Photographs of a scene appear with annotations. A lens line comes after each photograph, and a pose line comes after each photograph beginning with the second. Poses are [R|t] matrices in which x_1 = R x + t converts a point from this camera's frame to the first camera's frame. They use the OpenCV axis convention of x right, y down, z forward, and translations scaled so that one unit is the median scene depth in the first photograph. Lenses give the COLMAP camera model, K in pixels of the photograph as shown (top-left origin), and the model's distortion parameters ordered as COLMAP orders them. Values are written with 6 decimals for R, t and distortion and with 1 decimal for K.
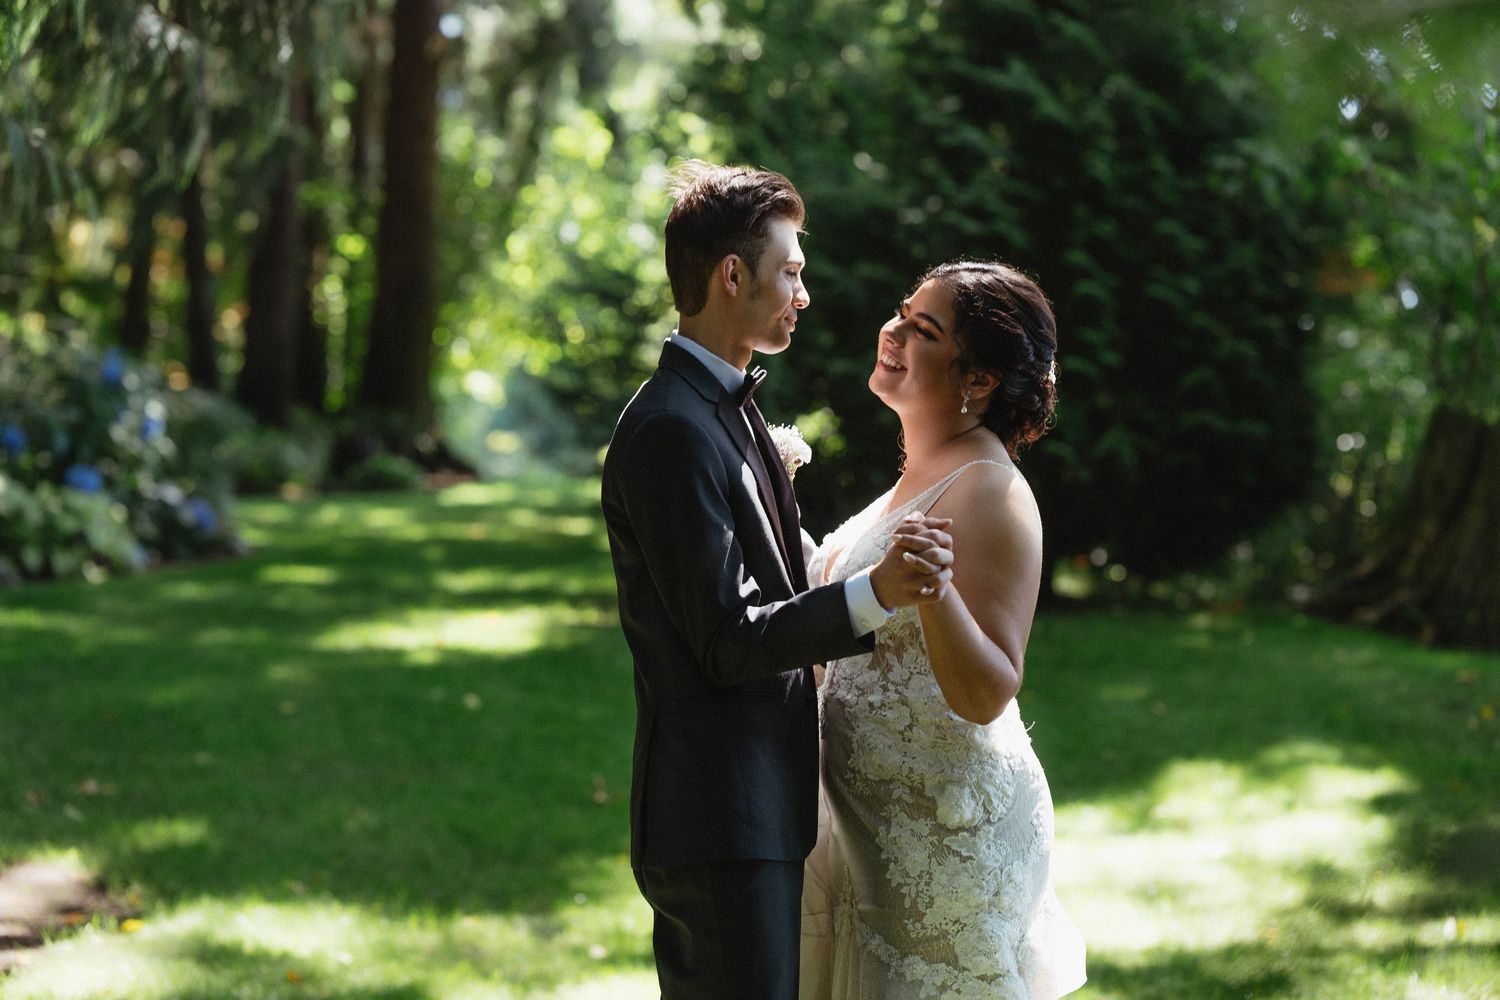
lens RADIAL K [[3683.8, 0, 750.0], [0, 3683.8, 500.0], [0, 0, 1]] dist [-0.015627, 6.050803]
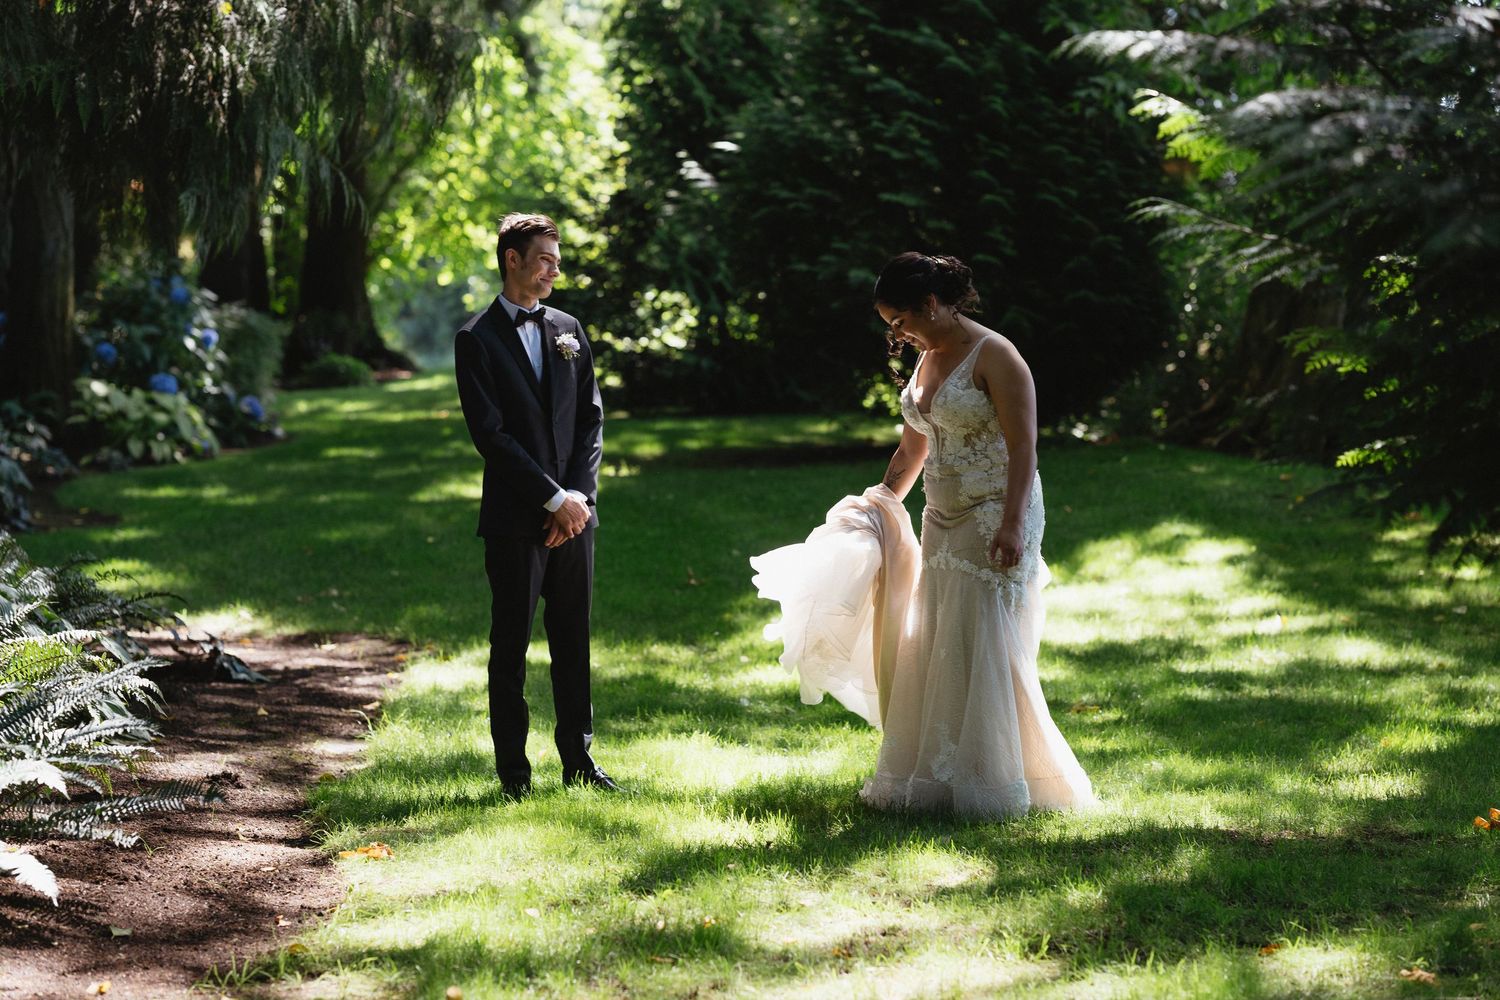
lens RADIAL K [[3683.8, 0, 750.0], [0, 3683.8, 500.0], [0, 0, 1]] dist [-0.015627, 6.050803]
pose [[0.997869, -0.047580, 0.044642, -0.054614], [0.046084, 0.998360, 0.033952, 0.000712], [-0.046184, -0.031822, 0.998426, -0.291522]]
